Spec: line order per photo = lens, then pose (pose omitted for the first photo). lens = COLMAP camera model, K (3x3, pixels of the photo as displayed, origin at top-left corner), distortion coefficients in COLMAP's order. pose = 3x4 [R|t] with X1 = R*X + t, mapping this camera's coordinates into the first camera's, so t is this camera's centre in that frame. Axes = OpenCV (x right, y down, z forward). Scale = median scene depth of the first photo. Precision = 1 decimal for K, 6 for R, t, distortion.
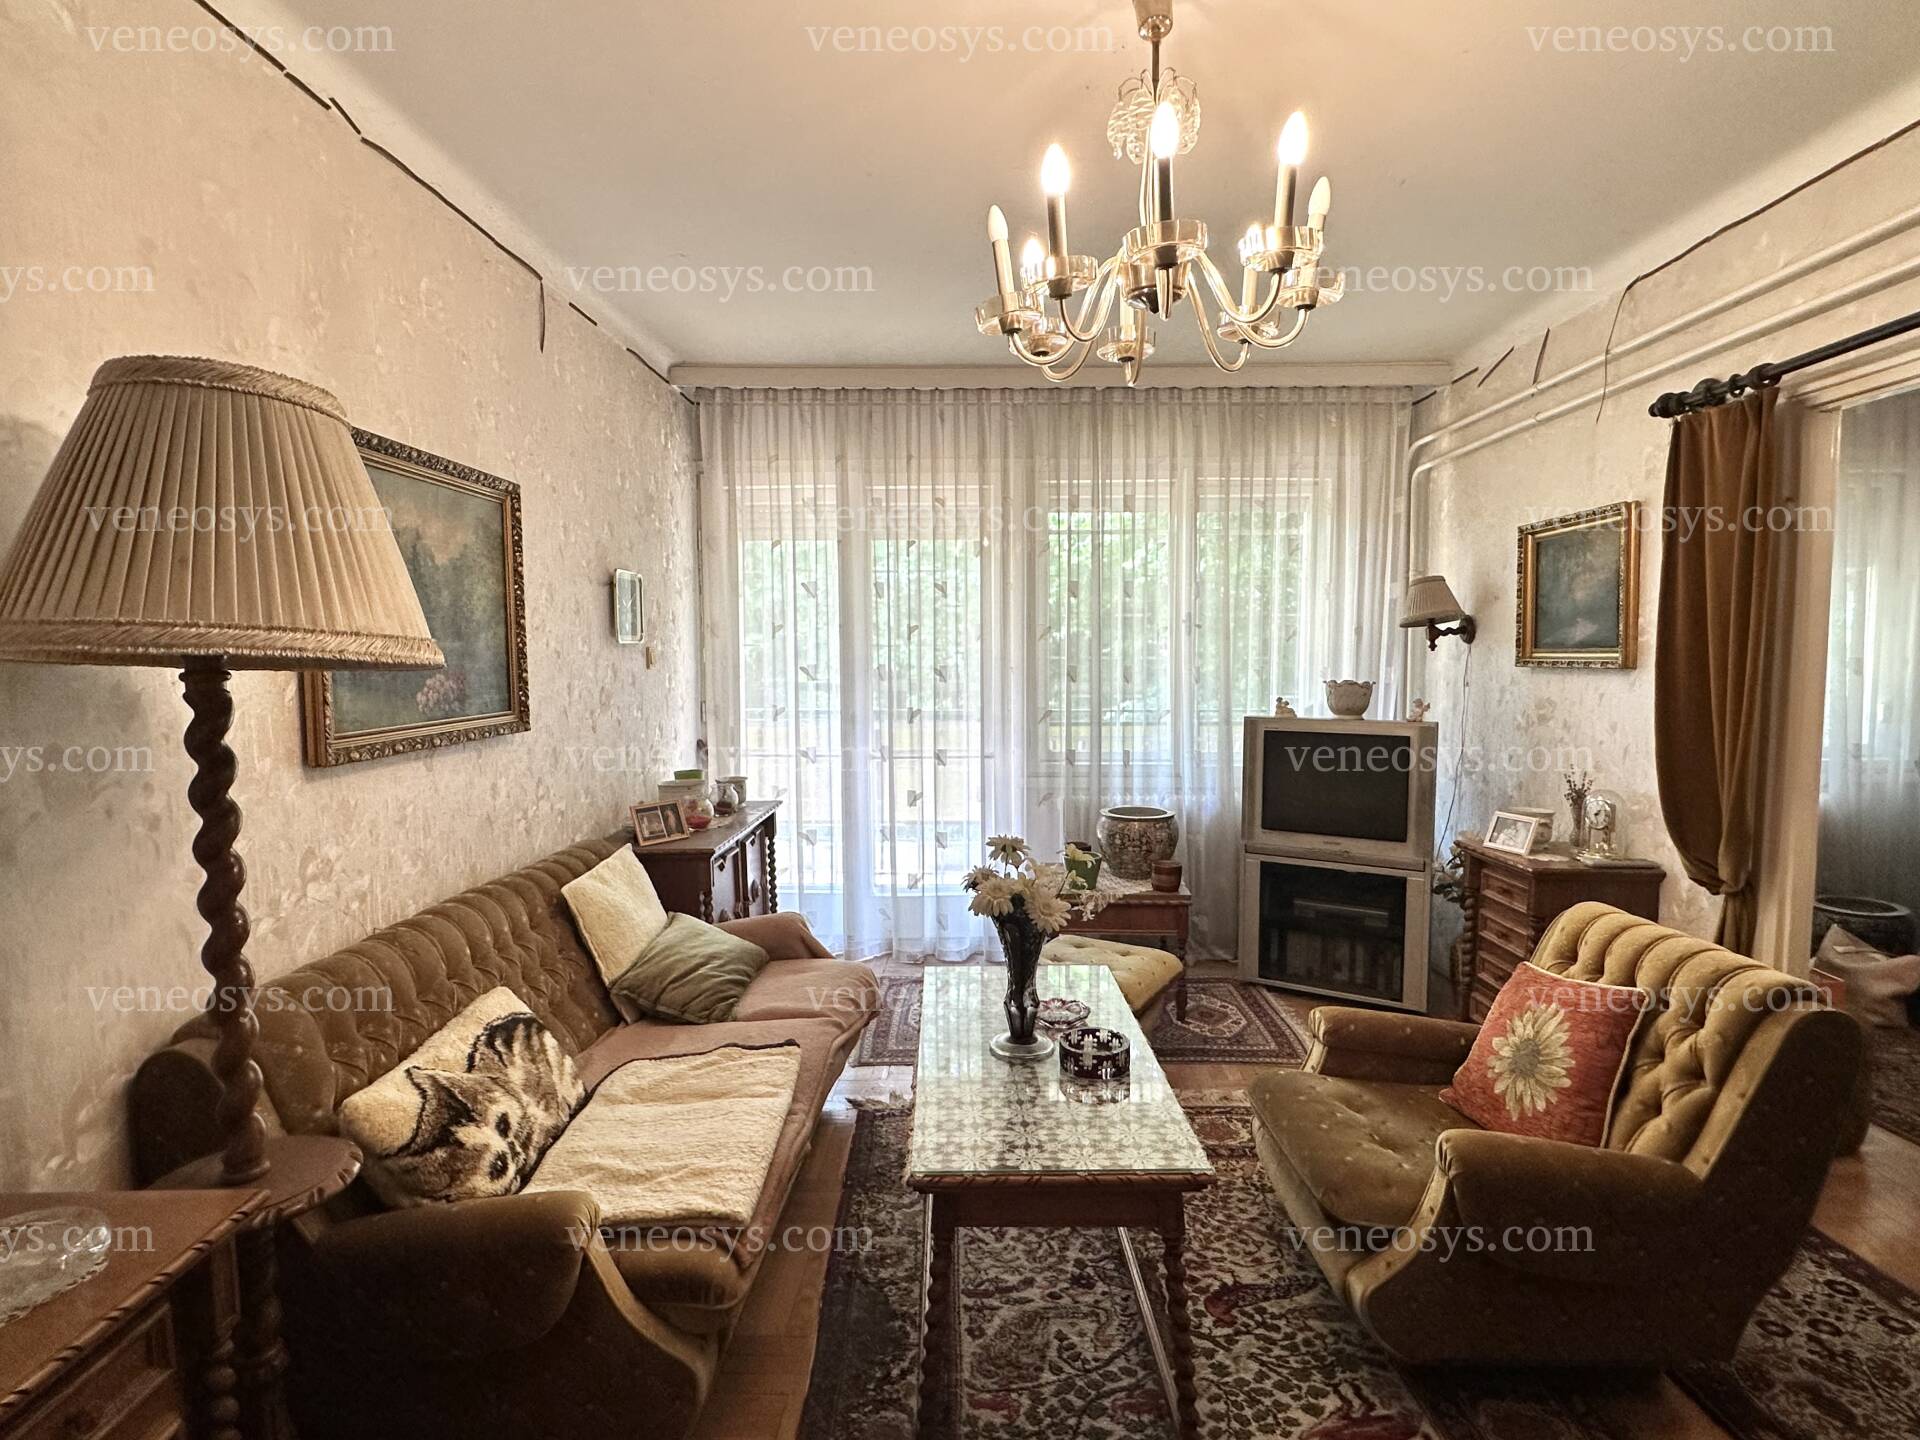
lens RADIAL K [[989.7, 0, 951.4], [0, 989.7, 726.2], [0, 0, 1]] dist [-0.006404, 0.003411]
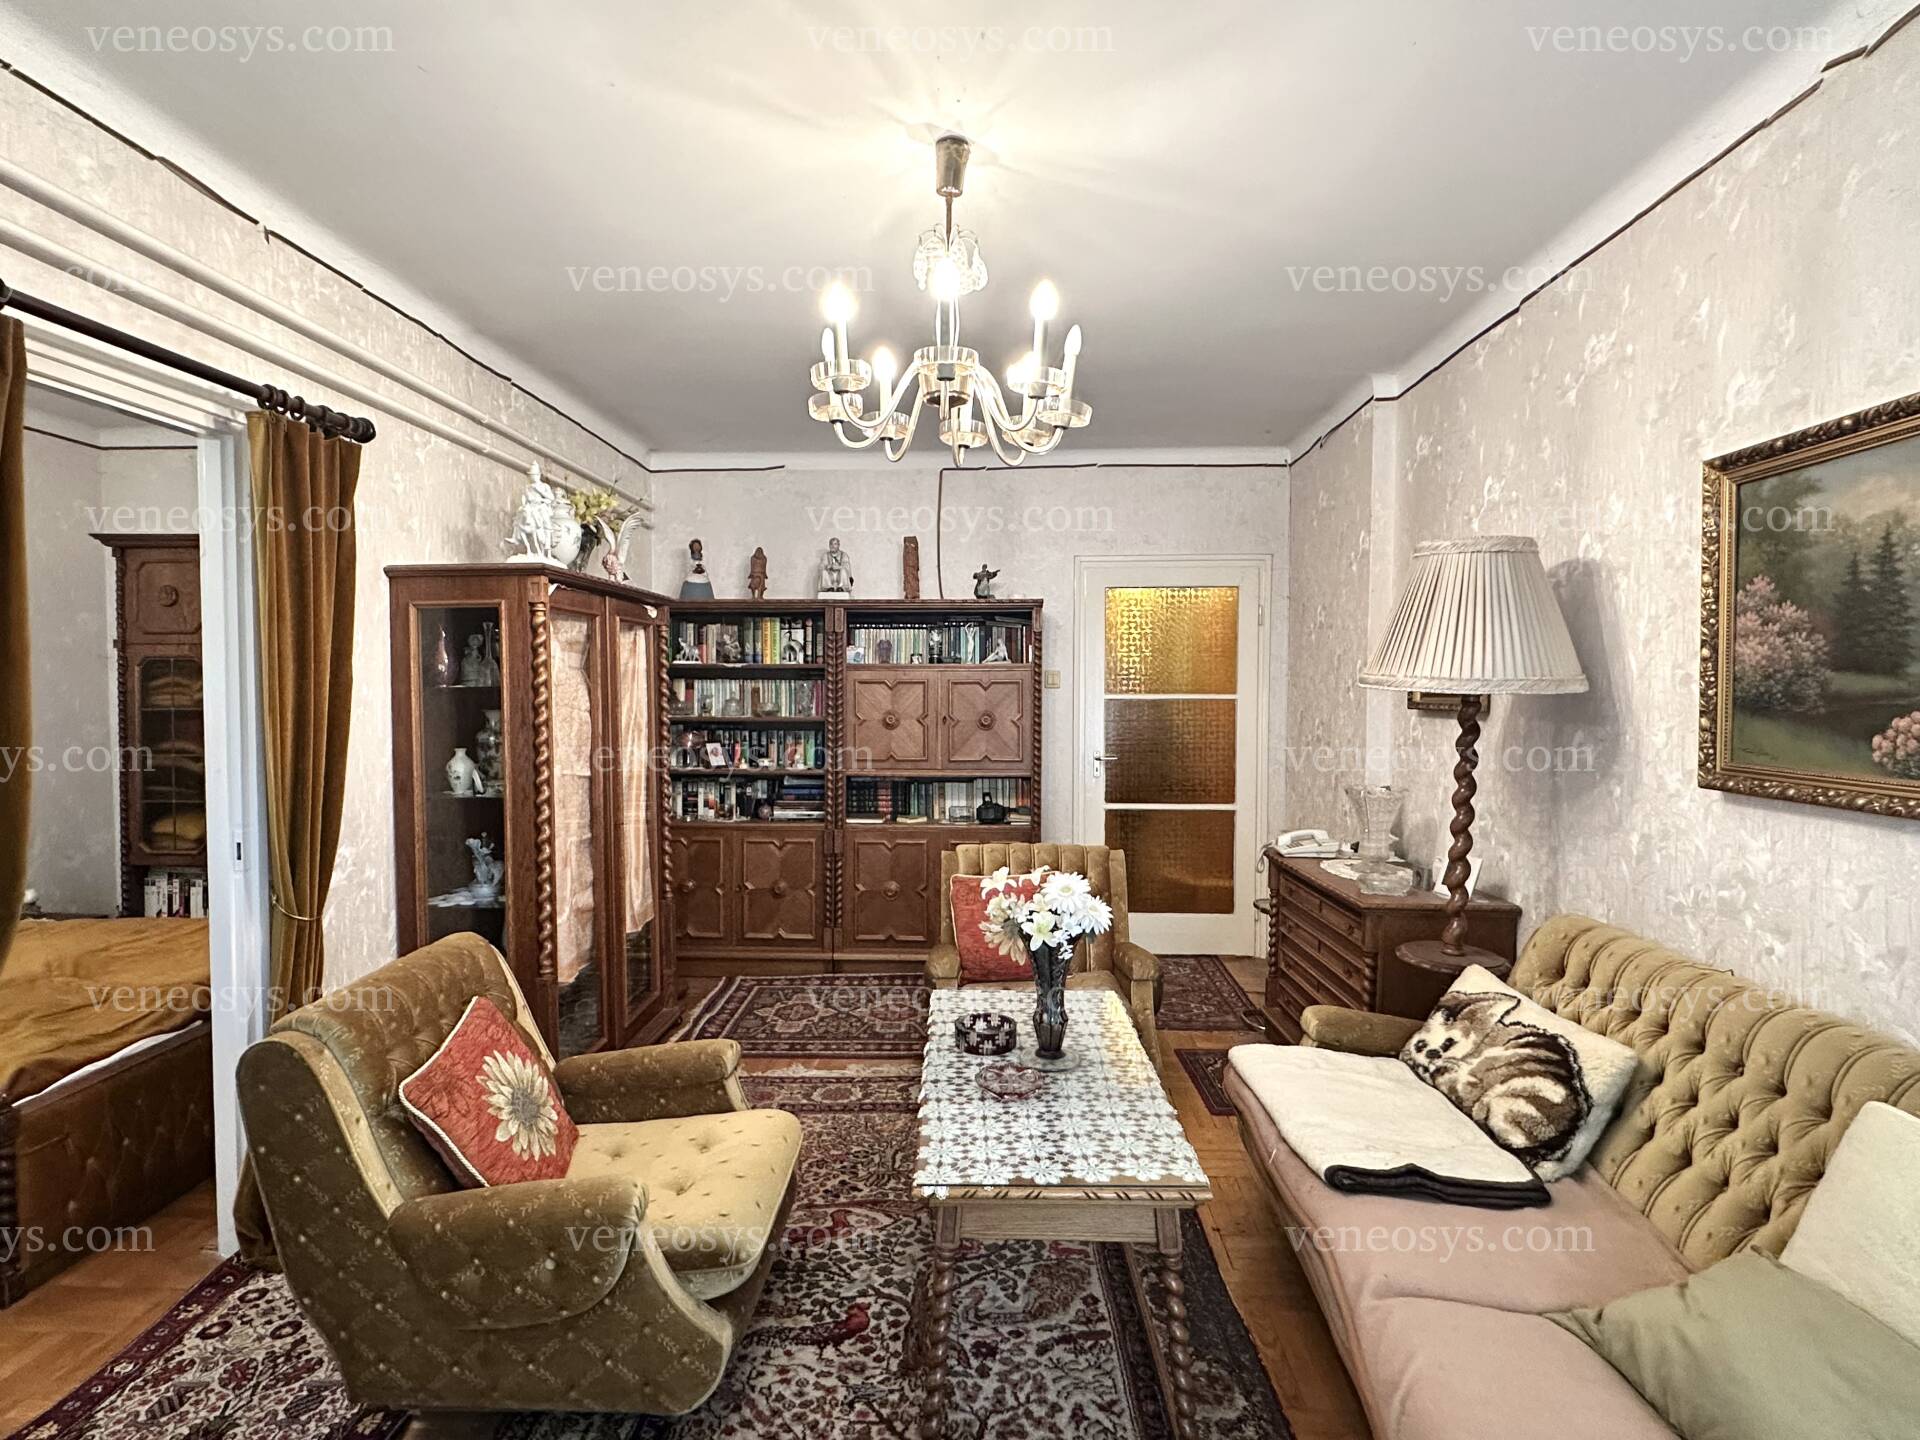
lens RADIAL K [[989.7, 0, 956.4], [0, 989.7, 722.4], [0, 0, 1]] dist [-0.006404, 0.003411]
pose [[-0.999891, 0.002662, 0.014527, 0.118389], [0.004348, 0.993089, 0.117281, -0.116904], [-0.014114, 0.117332, -0.992992, 1.529175]]
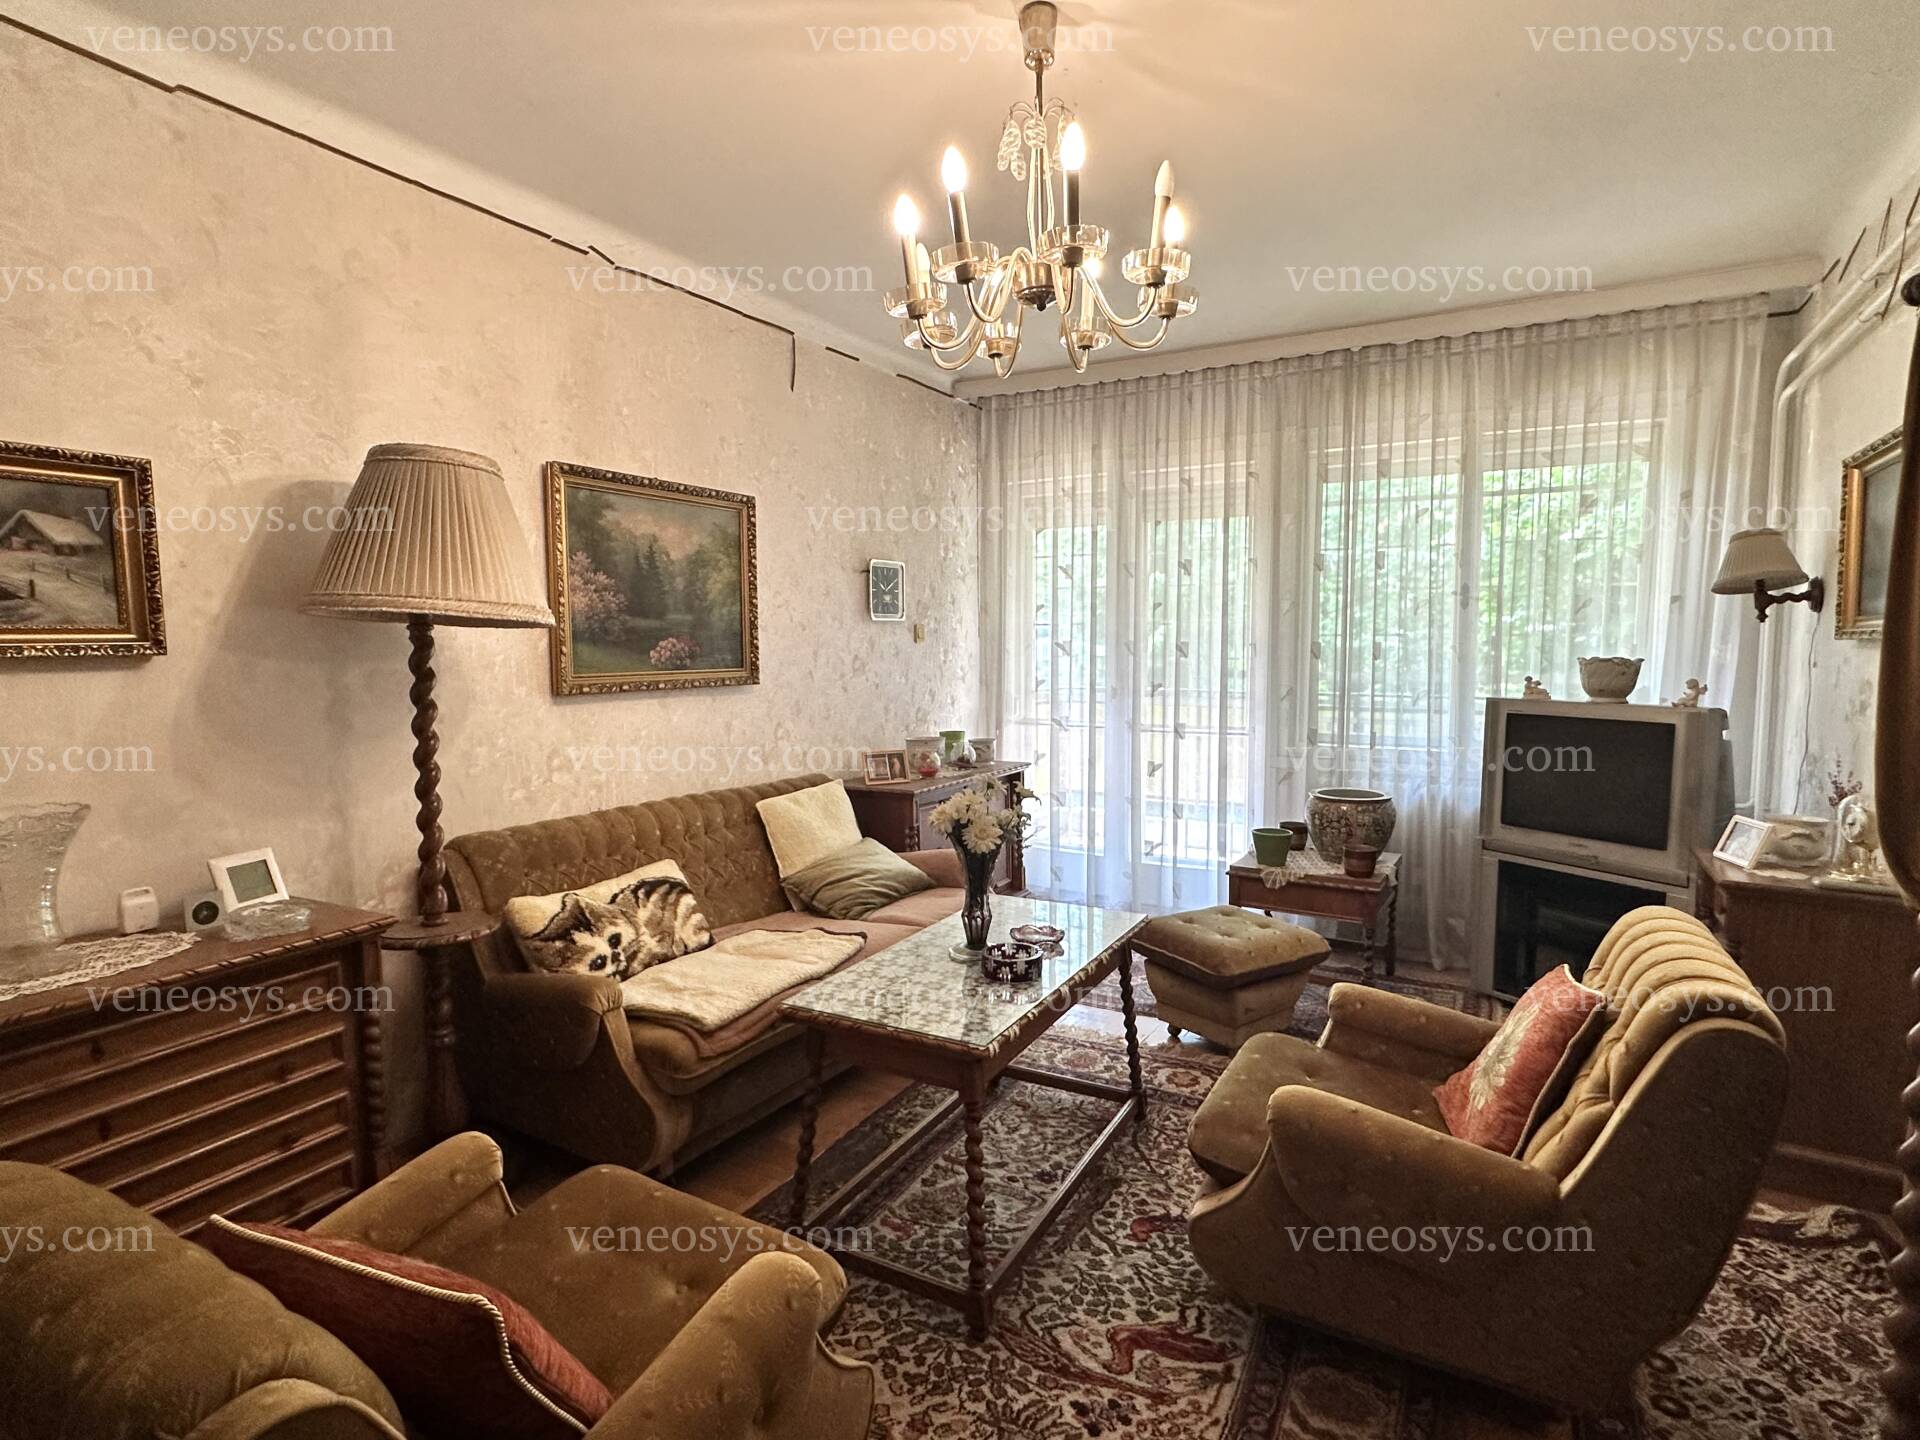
lens RADIAL K [[989.7, 0, 947.9], [0, 989.7, 726.6], [0, 0, 1]] dist [-0.006404, 0.003411]
pose [[0.876043, 0.042567, -0.480351, 0.453023], [-0.038398, 0.999091, 0.018508, 0.028465], [0.480702, 0.002230, 0.876881, -0.031515]]
